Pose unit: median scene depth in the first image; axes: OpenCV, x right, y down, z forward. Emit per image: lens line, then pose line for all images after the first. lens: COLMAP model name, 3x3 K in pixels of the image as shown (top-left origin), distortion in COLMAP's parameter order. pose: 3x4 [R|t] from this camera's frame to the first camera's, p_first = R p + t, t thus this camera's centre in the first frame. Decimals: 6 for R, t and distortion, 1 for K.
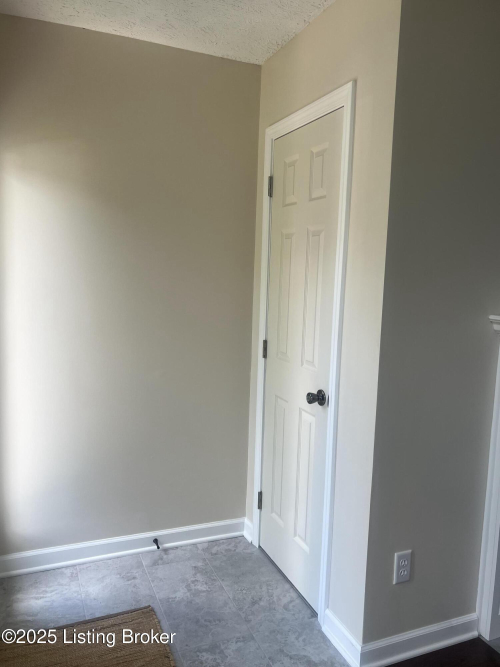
lens RADIAL K [[528.8, 0, 248.1], [0, 528.8, 336.4], [0, 0, 1]] dist [-0.000156, -0.000391]
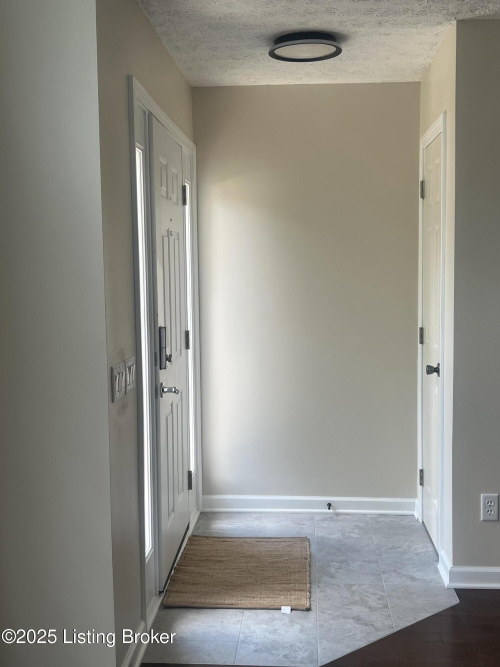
lens RADIAL K [[808.3, 0, 248.7], [0, 808.3, 335.6], [0, 0, 1]] dist [0.070410, 0.000000]
pose [[0.891312, -0.007259, -0.453333, 0.524628], [-0.011622, 0.999177, -0.038850, 0.102760], [0.453242, 0.039896, 0.890494, -0.733800]]
